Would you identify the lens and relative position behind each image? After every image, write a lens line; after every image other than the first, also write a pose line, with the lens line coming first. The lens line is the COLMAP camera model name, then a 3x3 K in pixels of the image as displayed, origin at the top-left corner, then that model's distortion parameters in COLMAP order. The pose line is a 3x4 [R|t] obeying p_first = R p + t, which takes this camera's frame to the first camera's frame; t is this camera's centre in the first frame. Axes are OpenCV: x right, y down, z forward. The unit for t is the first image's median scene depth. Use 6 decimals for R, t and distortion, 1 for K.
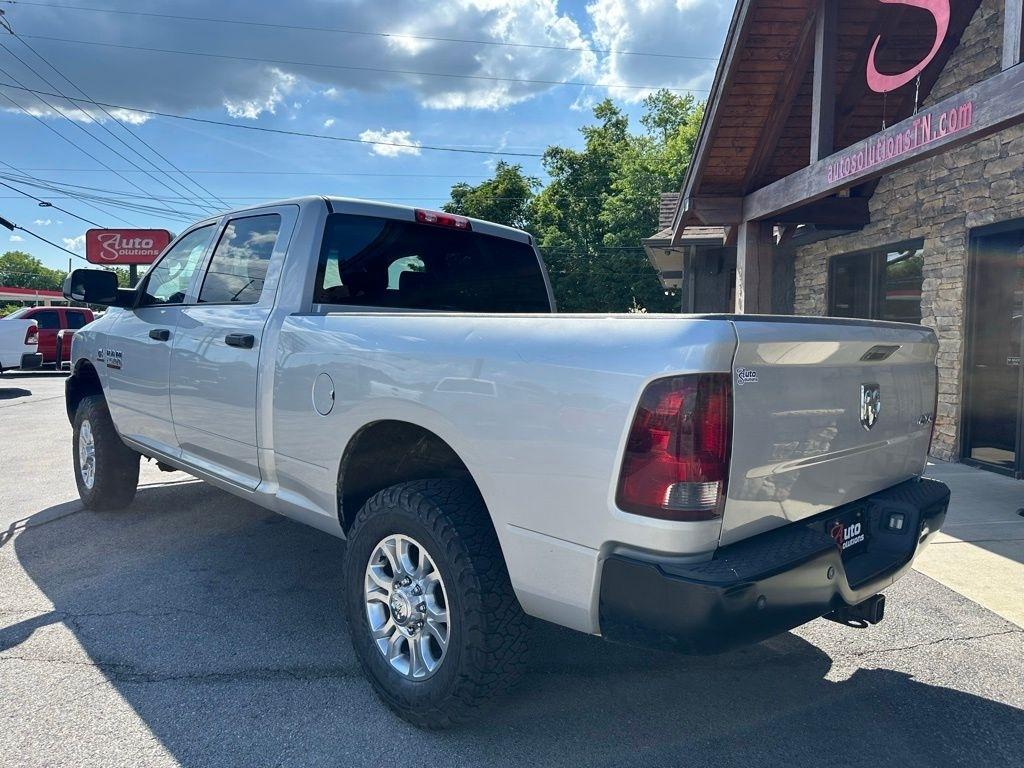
lens RADIAL K [[716.1, 0, 528.4], [0, 716.1, 376.1], [0, 0, 1]] dist [0.037394, -0.041748]
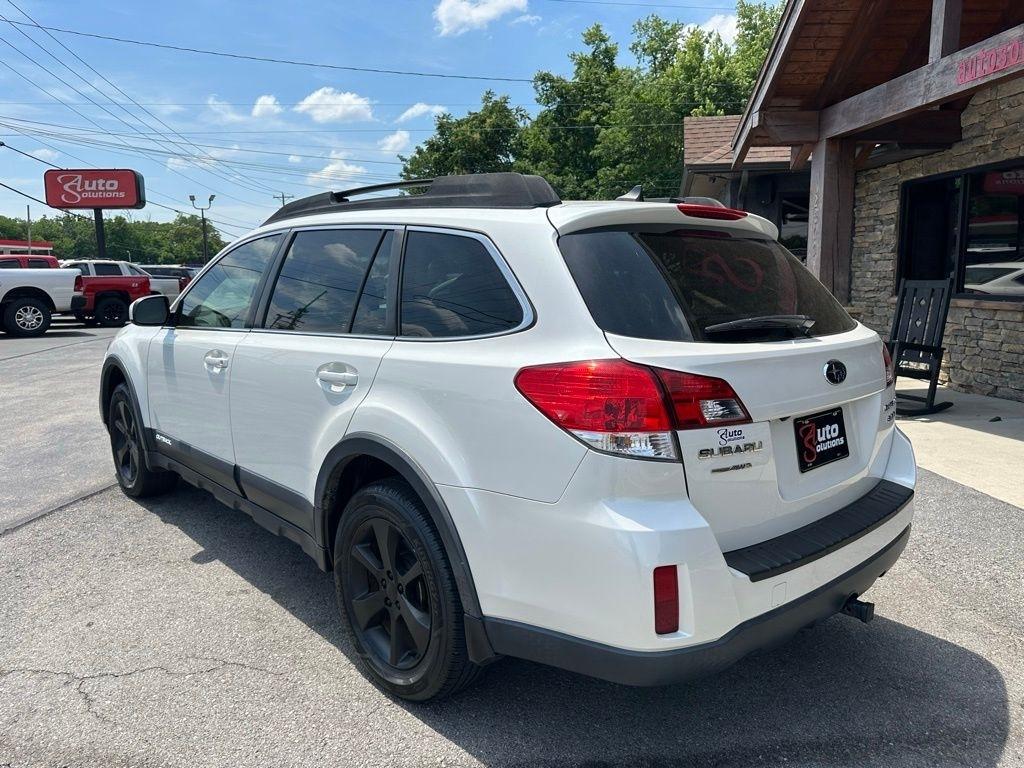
lens RADIAL K [[709.4, 0, 512.7], [0, 709.4, 370.8], [0, 0, 1]] dist [-0.003375, 0.003065]
pose [[0.999484, -0.018629, 0.026173, -0.083420], [0.016716, 0.997300, 0.071503, -0.004168], [-0.027434, -0.071028, 0.997097, 0.122050]]
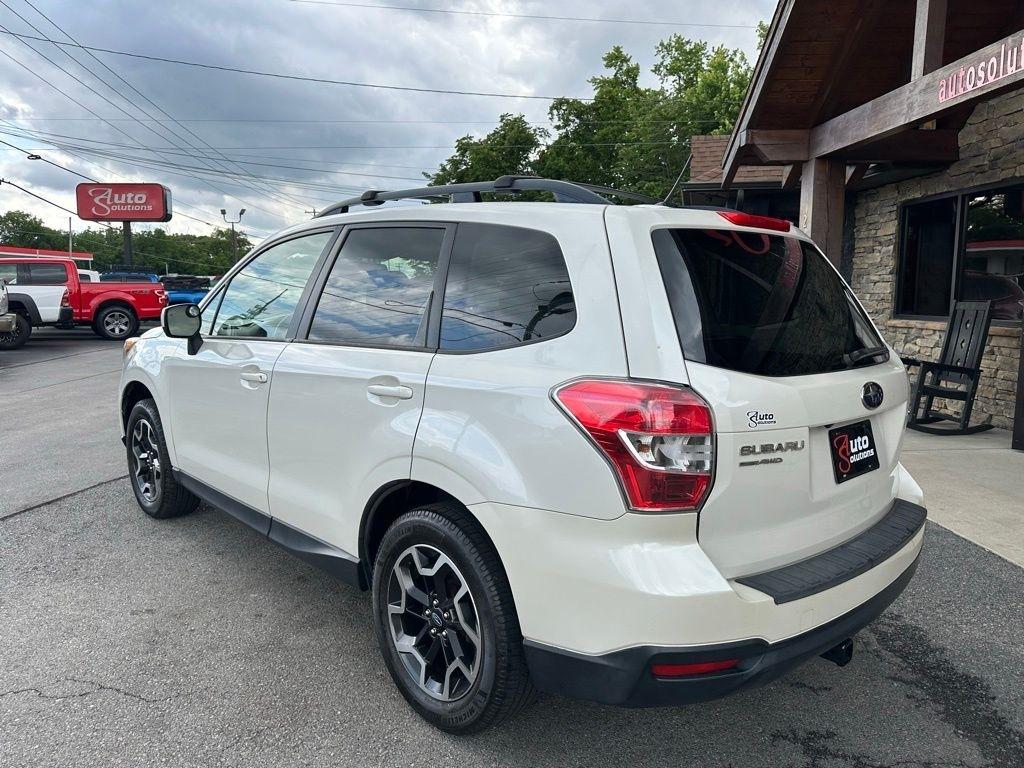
lens RADIAL K [[701.0, 0, 516.7], [0, 701.0, 371.1], [0, 0, 1]] dist [0.008173, -0.001691]
pose [[0.999859, 0.000399, -0.016794, -0.027307], [0.000472, 0.998655, 0.051840, -0.006946], [0.016792, -0.051840, 0.998514, 0.133363]]
